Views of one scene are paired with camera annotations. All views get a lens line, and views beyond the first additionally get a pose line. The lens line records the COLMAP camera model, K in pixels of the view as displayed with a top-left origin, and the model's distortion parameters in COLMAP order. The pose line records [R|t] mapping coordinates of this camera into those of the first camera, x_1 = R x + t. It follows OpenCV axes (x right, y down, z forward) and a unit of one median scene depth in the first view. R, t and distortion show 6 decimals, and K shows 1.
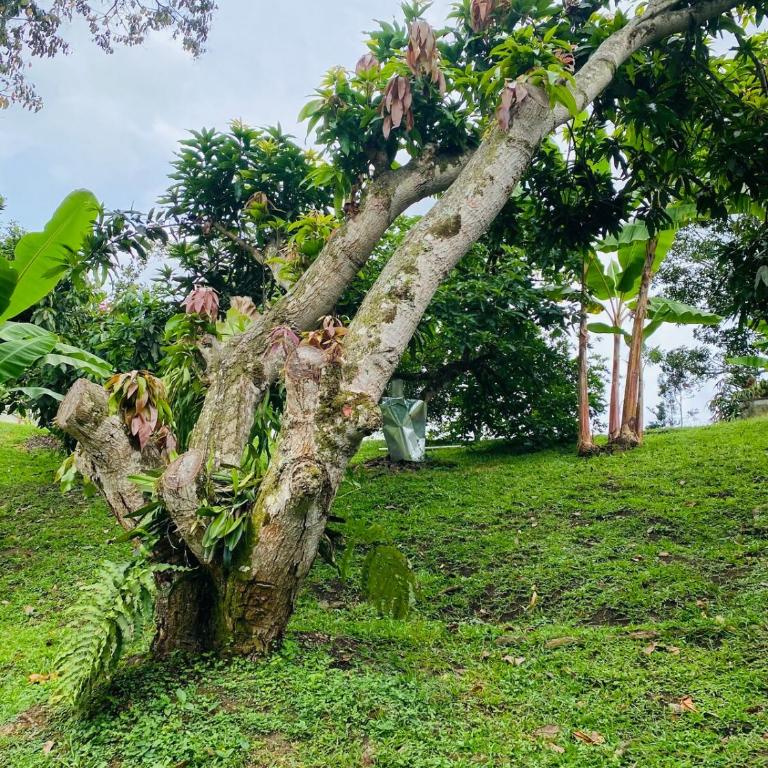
lens RADIAL K [[772.0, 0, 383.6], [0, 772.0, 375.3], [0, 0, 1]] dist [0.080654, -0.171241]
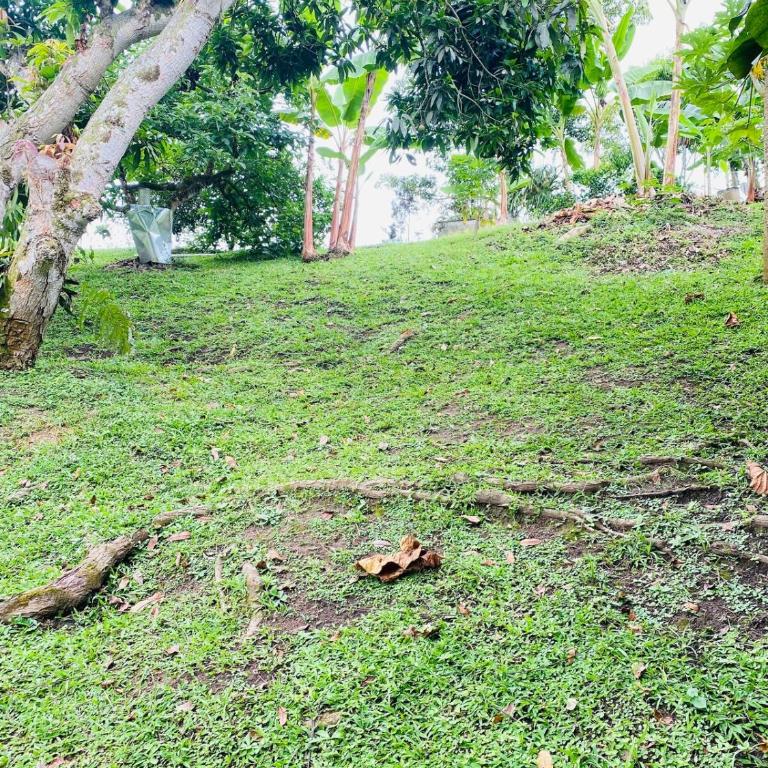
lens RADIAL K [[772.0, 0, 383.6], [0, 772.0, 375.3], [0, 0, 1]] dist [0.080654, -0.171241]
pose [[0.959917, -0.013919, 0.279938, 0.066997], [-0.050528, 0.973809, 0.221681, 0.003788], [-0.275692, -0.226940, 0.934073, -0.426772]]
